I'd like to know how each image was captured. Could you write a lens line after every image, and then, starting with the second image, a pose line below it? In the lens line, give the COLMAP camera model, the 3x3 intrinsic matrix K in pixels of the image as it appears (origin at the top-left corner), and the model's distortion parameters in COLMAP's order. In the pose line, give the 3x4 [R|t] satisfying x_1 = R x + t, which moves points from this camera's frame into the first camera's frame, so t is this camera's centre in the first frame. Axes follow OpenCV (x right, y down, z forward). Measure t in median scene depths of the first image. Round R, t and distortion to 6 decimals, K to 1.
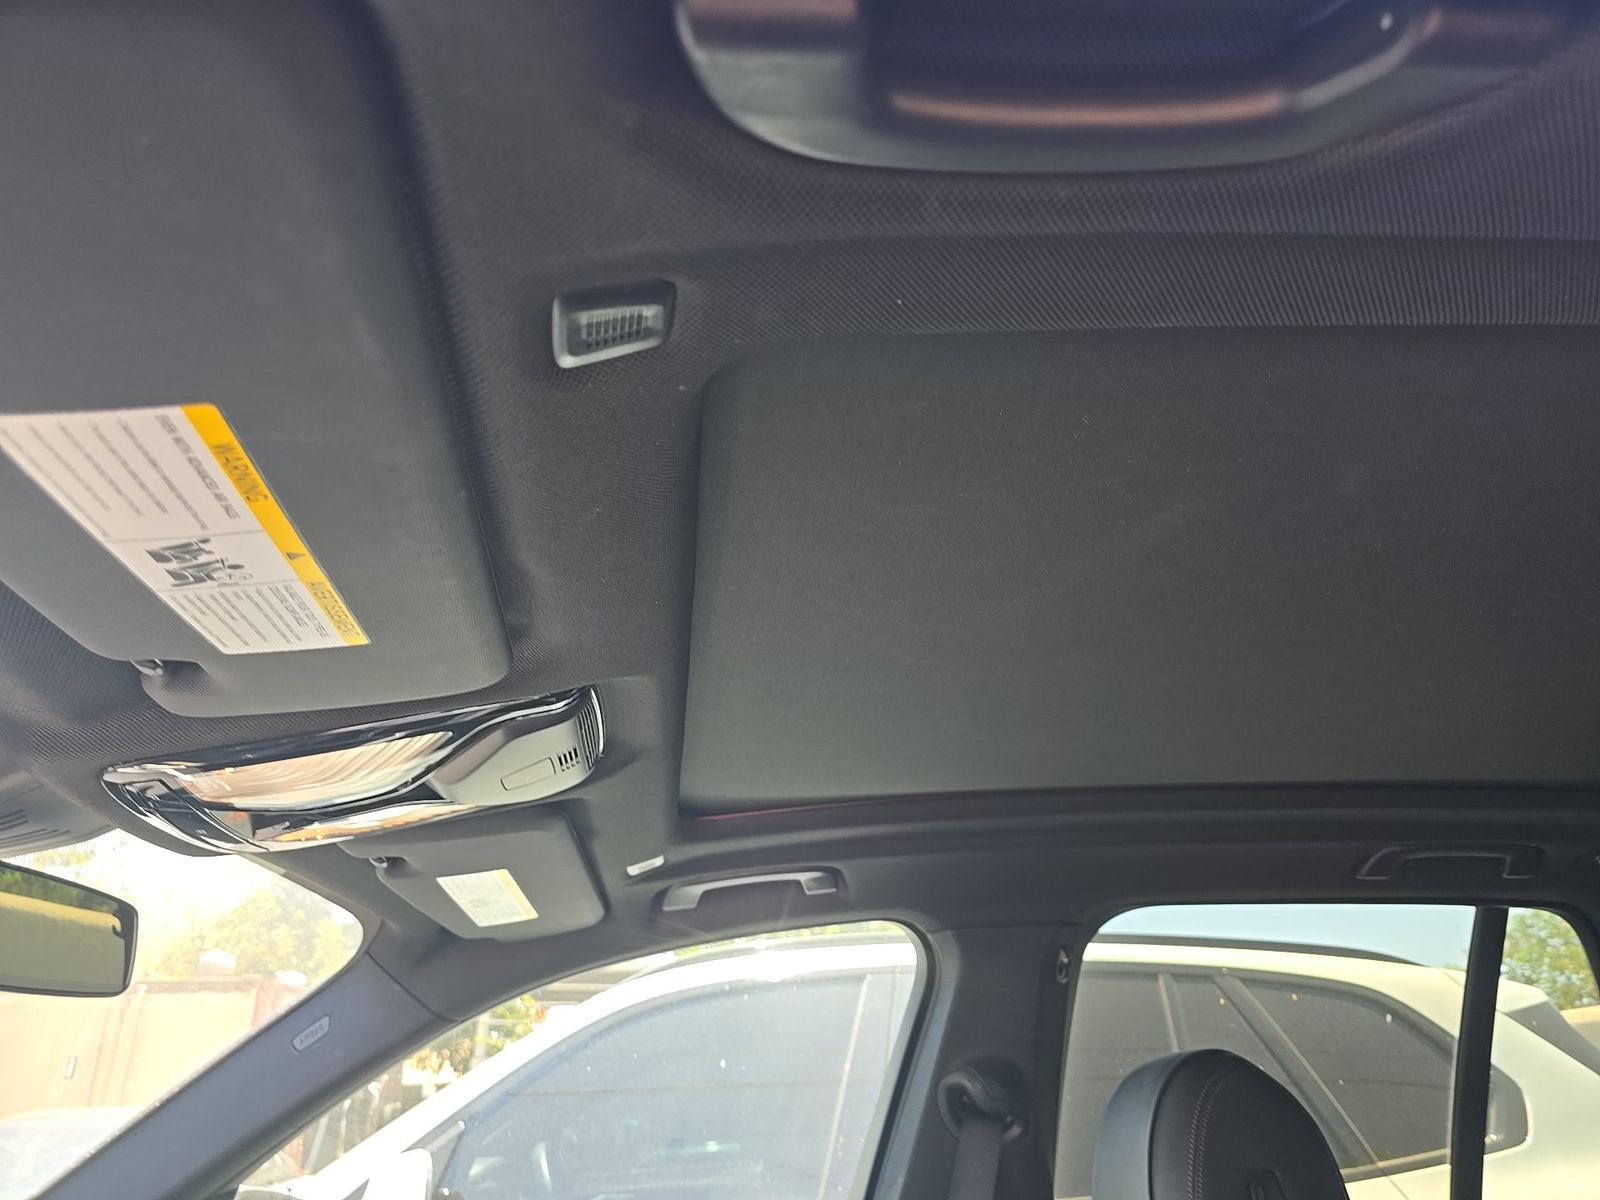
lens RADIAL K [[1081.4, 0, 798.8], [0, 1081.4, 592.5], [0, 0, 1]] dist [0.043740, -0.036740]
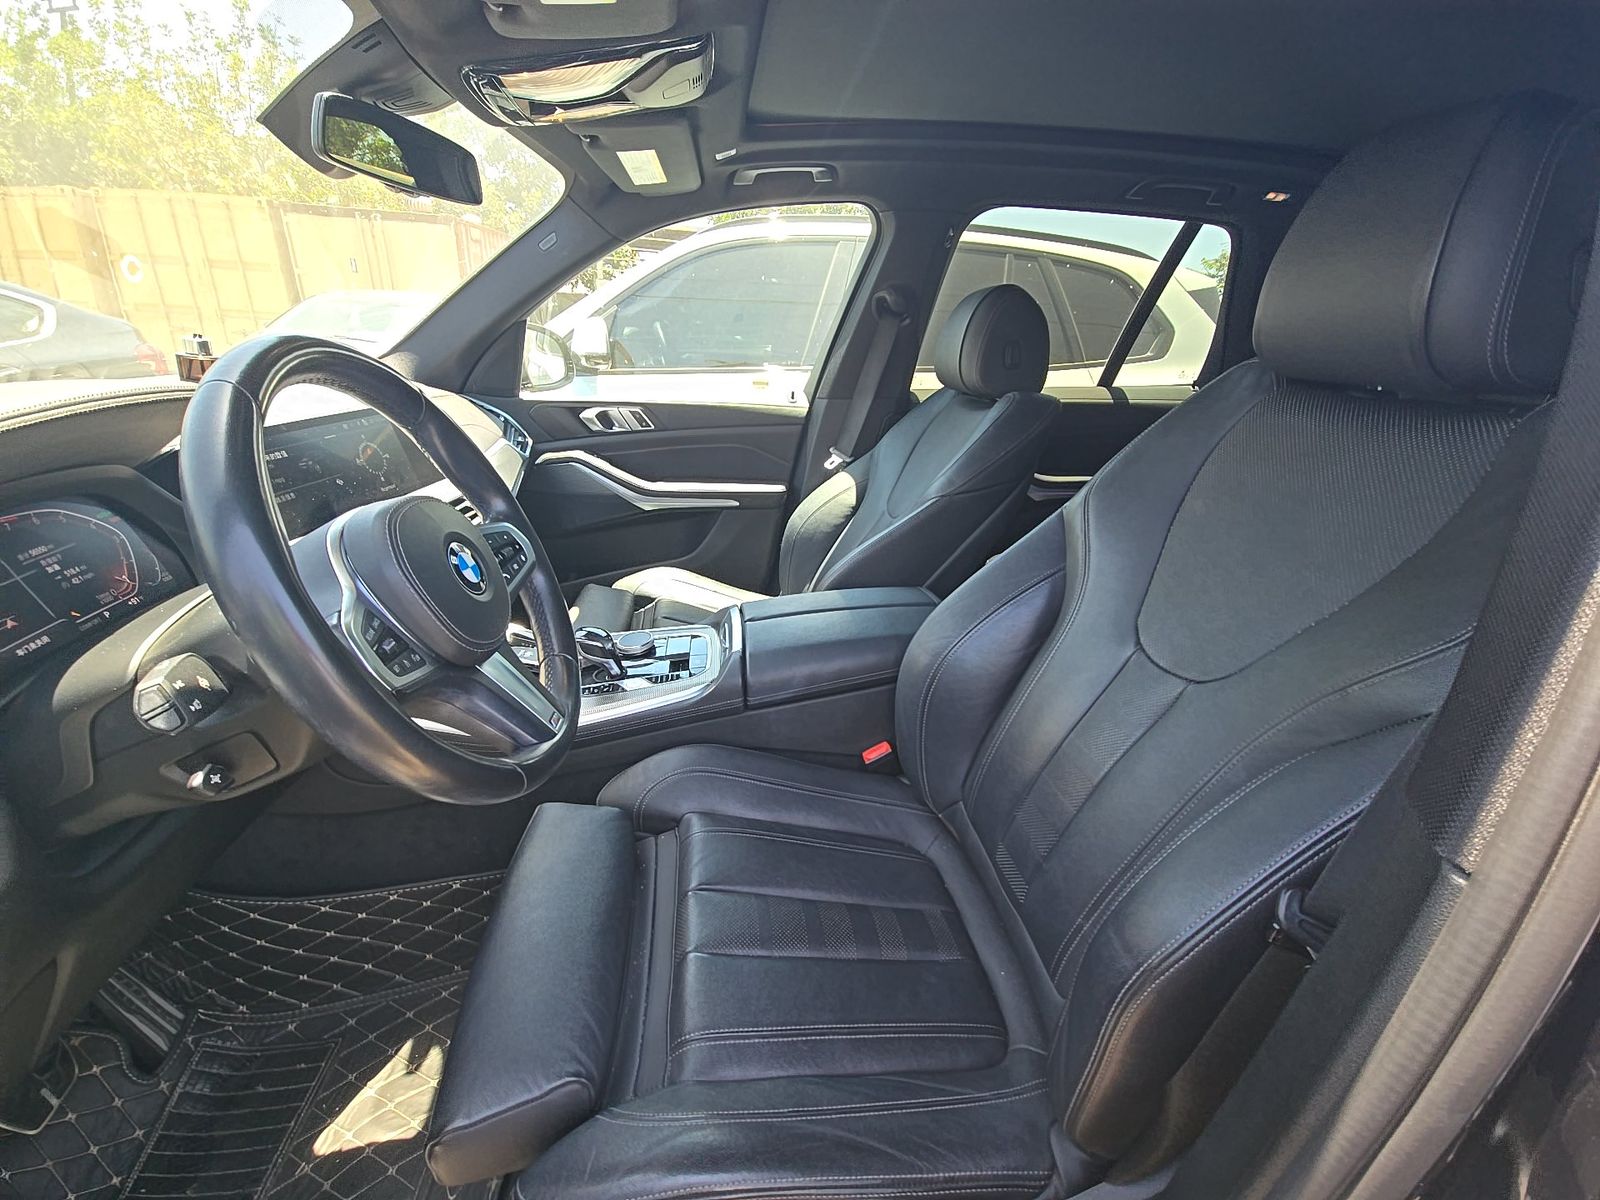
lens RADIAL K [[649.5, 0, 814.3], [0, 649.5, 595.1], [0, 0, 1]] dist [0.024973, -0.019335]
pose [[0.996988, 0.048258, 0.060718, -0.025567], [-0.077365, 0.674245, 0.734445, -0.049224], [-0.005496, -0.736930, 0.675947, -0.213086]]
